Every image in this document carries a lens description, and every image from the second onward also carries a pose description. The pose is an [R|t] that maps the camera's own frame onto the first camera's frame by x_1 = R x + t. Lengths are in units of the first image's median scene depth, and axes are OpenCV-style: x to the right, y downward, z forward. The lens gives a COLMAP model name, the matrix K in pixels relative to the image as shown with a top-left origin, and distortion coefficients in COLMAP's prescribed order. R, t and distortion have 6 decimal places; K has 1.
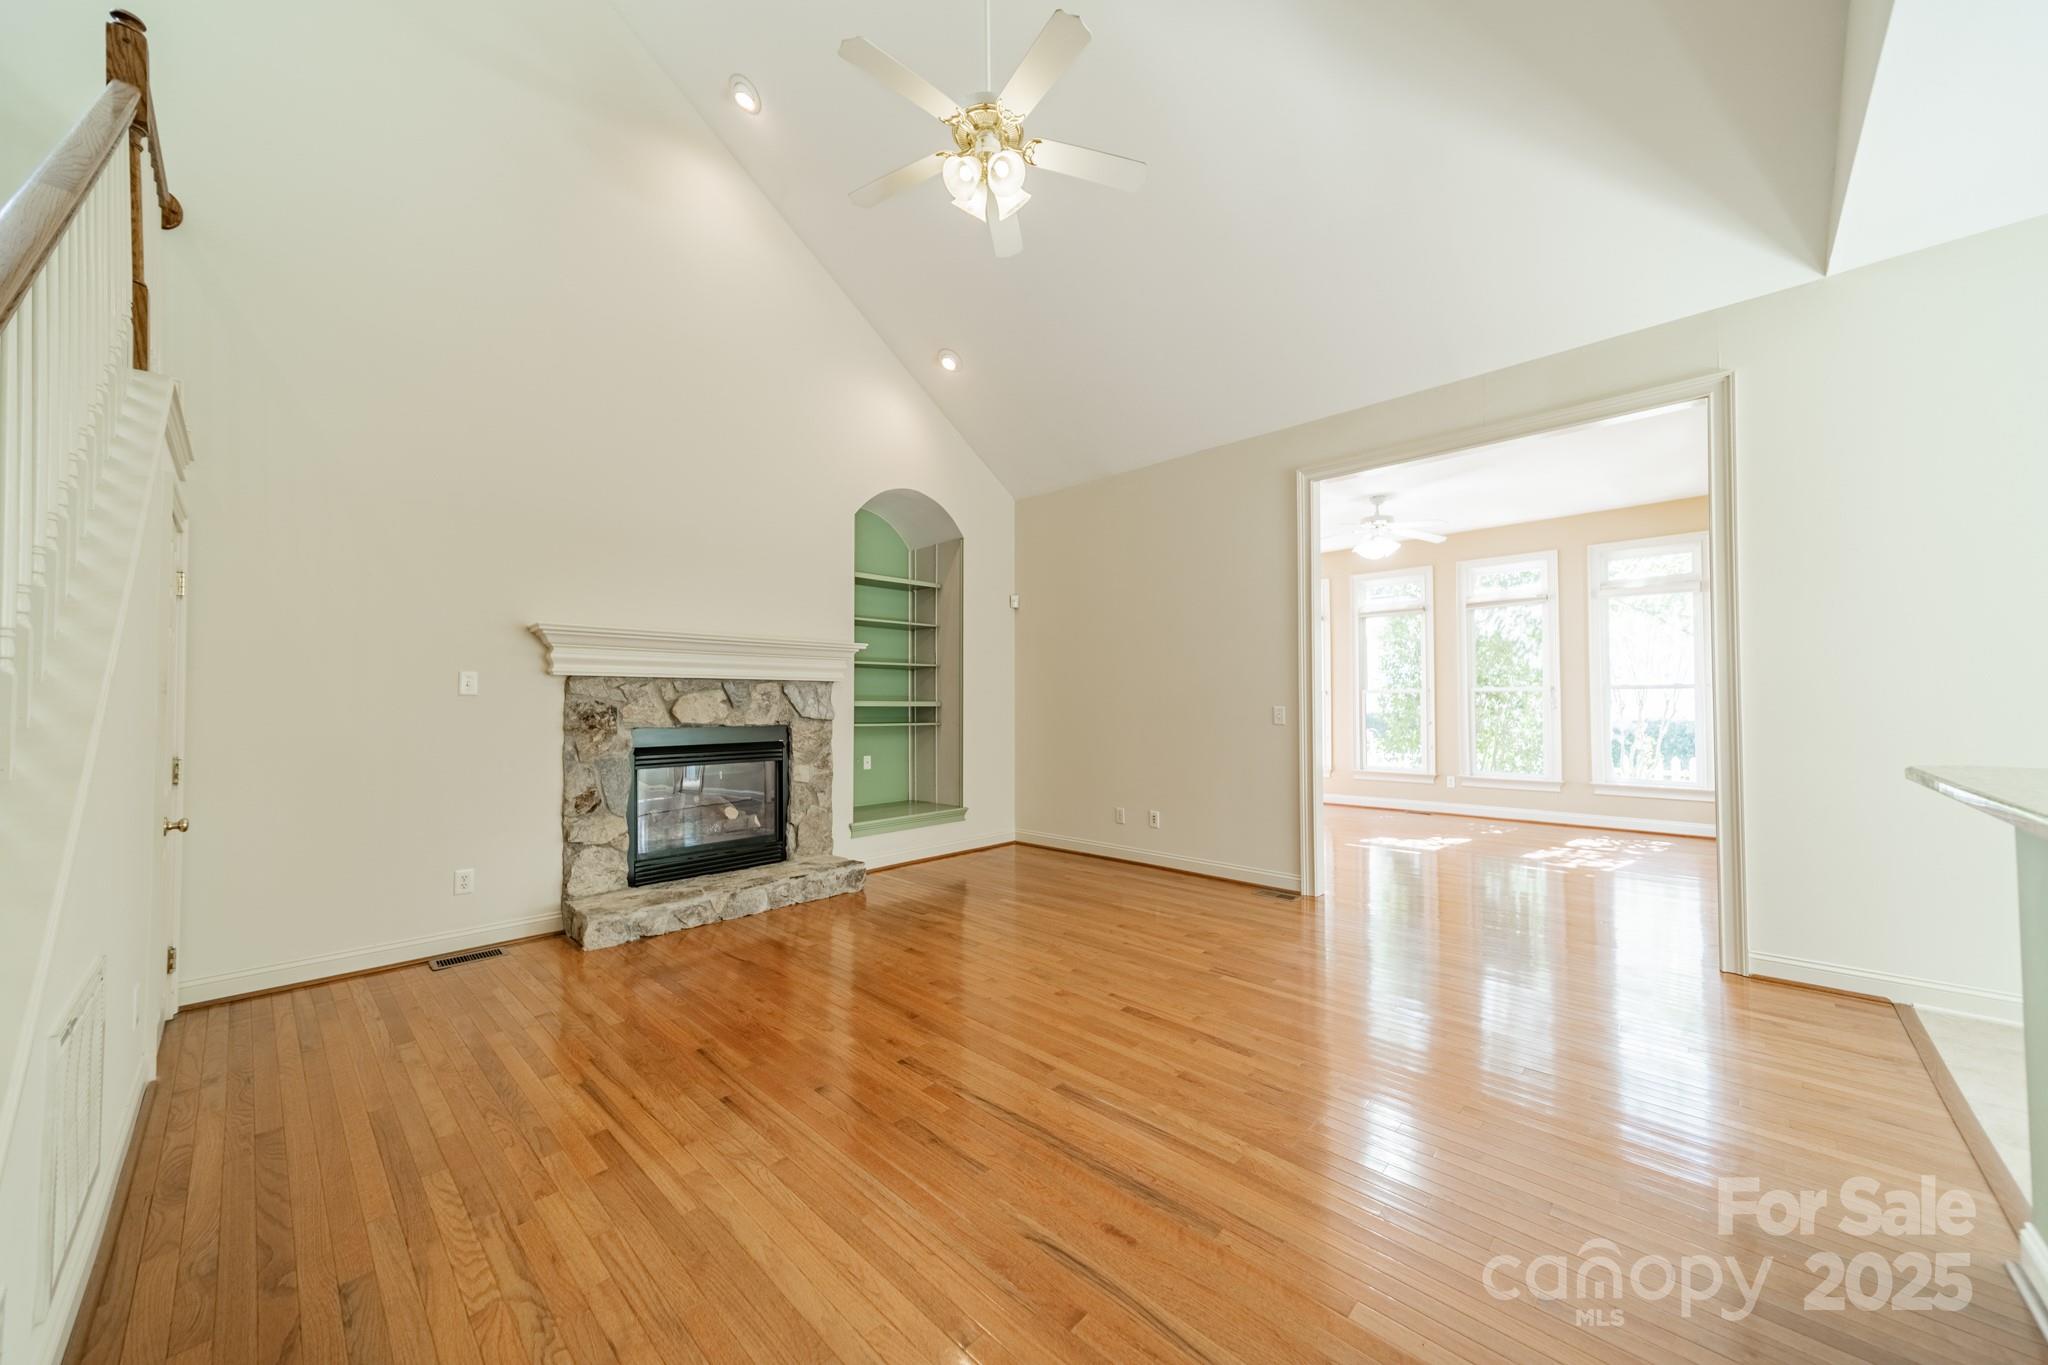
lens RADIAL K [[722.6, 0, 1012.2], [0, 722.6, 691.6], [0, 0, 1]] dist [0.006116, -0.000826]
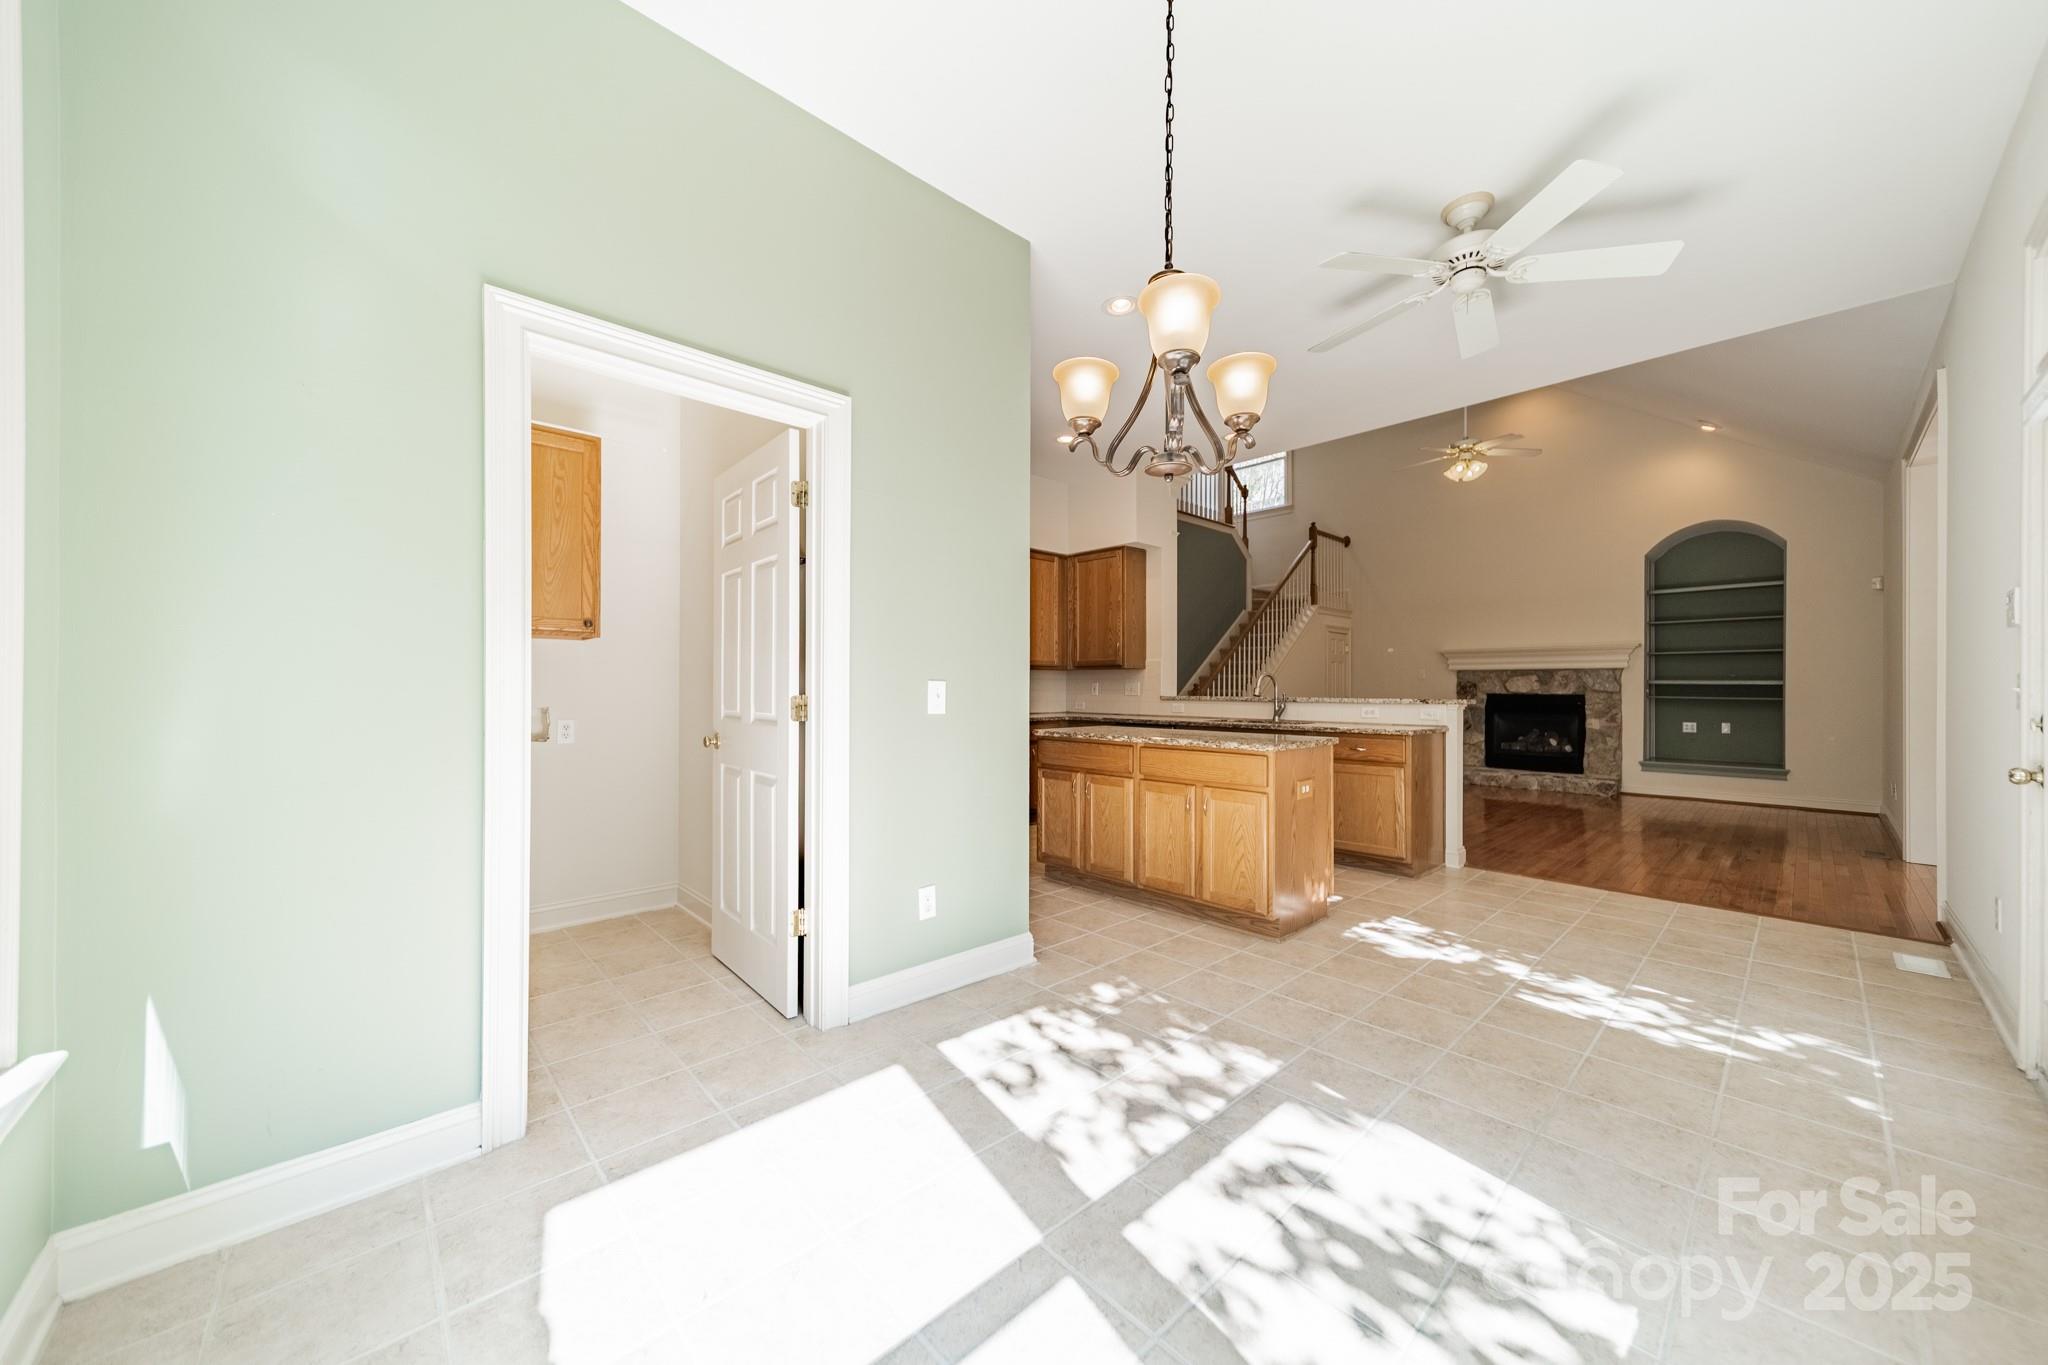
lens RADIAL K [[722.6, 0, 1013.7], [0, 722.6, 682.0], [0, 0, 1]] dist [0.006116, -0.000826]
pose [[-0.068817, -0.002652, -0.997626, 1.482922], [0.018223, 0.999826, -0.003915, -0.001652], [0.997463, -0.018449, -0.068756, -0.224854]]
